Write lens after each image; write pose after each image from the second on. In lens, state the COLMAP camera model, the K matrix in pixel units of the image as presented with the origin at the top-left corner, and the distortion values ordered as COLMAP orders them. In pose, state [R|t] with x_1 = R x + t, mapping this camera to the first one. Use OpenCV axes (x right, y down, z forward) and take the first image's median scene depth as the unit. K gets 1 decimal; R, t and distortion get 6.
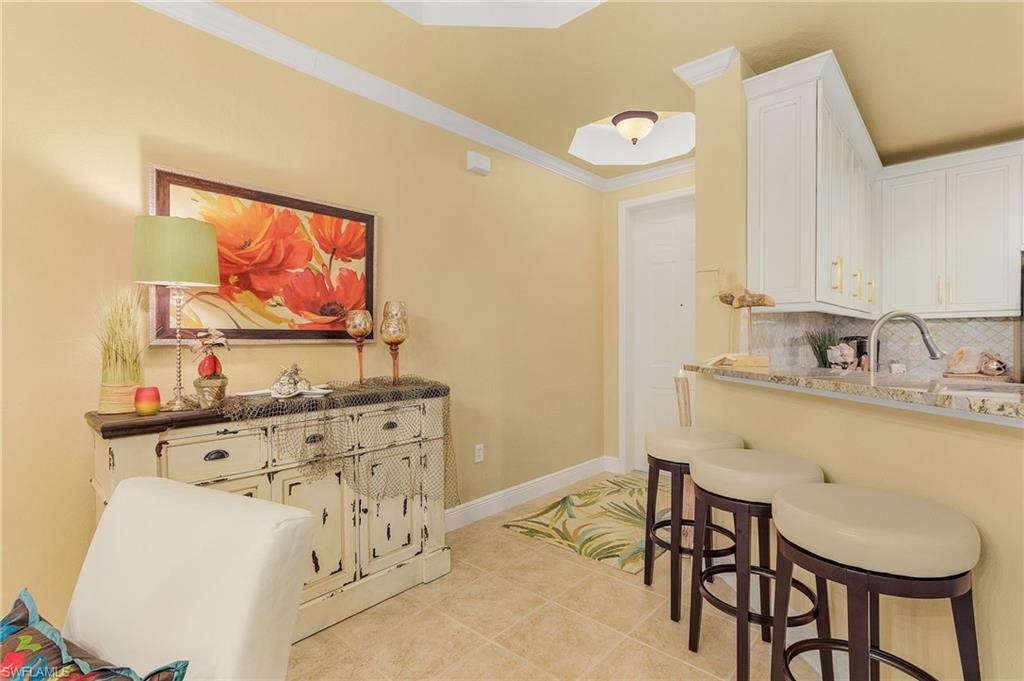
lens RADIAL K [[479.1, 0, 509.8], [0, 479.1, 348.0], [0, 0, 1]] dist [0.004980, 0.000733]
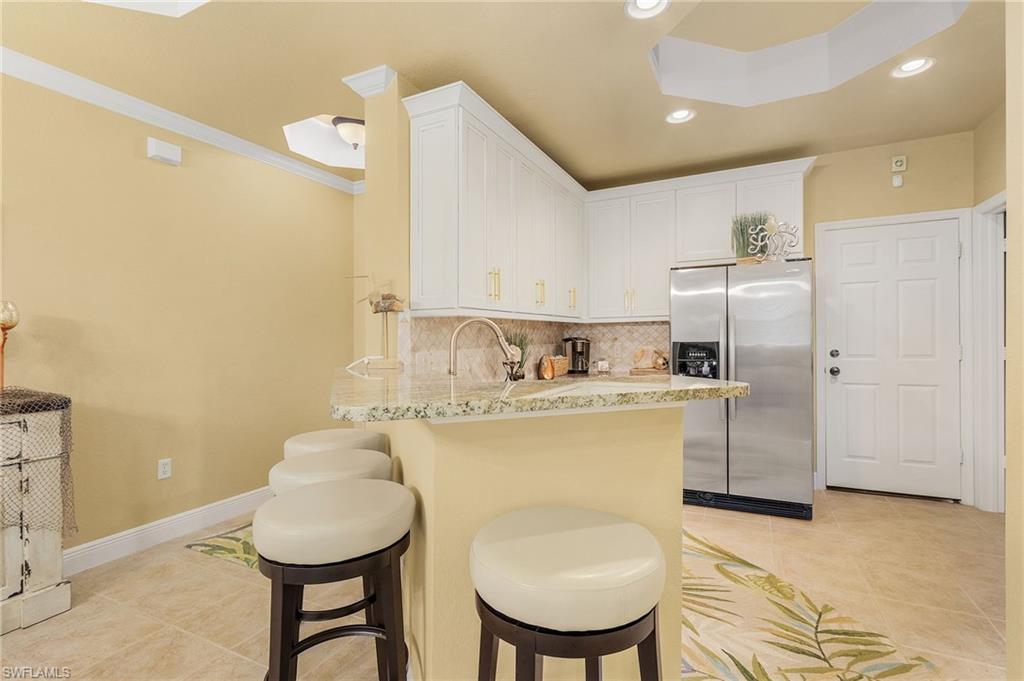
lens RADIAL K [[479.1, 0, 510.8], [0, 479.1, 340.9], [0, 0, 1]] dist [0.004980, 0.000733]
pose [[0.963401, -0.007415, 0.267962, 0.356268], [0.011354, 0.999849, -0.013153, -0.003801], [-0.267824, 0.015714, 0.963340, -0.064372]]
